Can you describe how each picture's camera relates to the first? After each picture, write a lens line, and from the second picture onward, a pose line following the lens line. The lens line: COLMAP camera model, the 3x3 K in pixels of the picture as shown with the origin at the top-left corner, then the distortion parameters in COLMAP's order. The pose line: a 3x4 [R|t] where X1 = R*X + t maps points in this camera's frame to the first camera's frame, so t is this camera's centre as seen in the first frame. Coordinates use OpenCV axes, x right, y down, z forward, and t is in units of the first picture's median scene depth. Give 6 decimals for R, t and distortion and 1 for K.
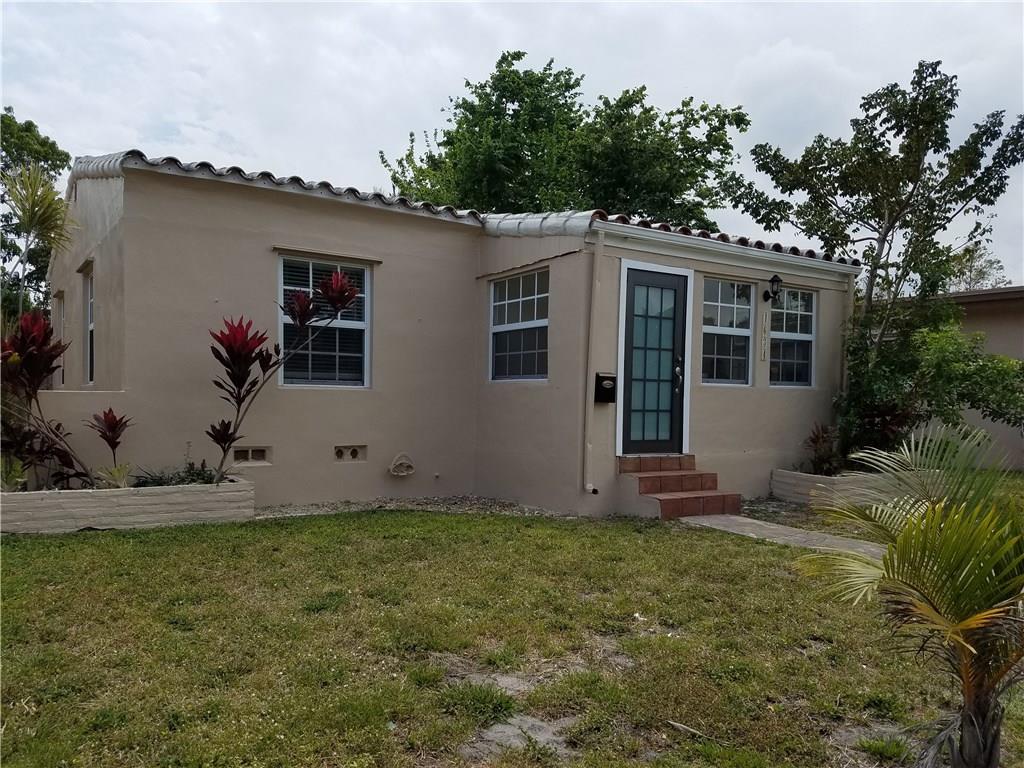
lens RADIAL K [[781.8, 0, 510.6], [0, 781.8, 418.9], [0, 0, 1]] dist [0.214507, -0.381876]
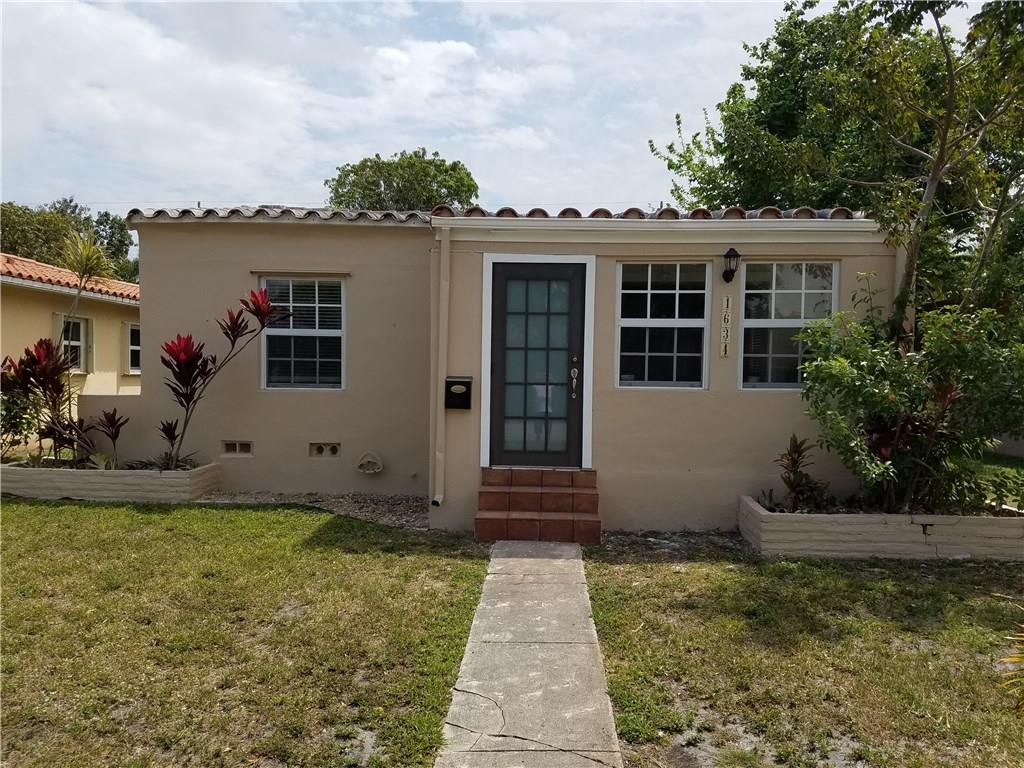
lens RADIAL K [[789.1, 0, 516.2], [0, 789.1, 402.0], [0, 0, 1]] dist [0.190979, -0.298691]
pose [[0.818855, 0.013405, -0.573845, 0.652956], [-0.016513, 0.999864, -0.000207, -0.027237], [0.573764, 0.009646, 0.818964, 0.242392]]
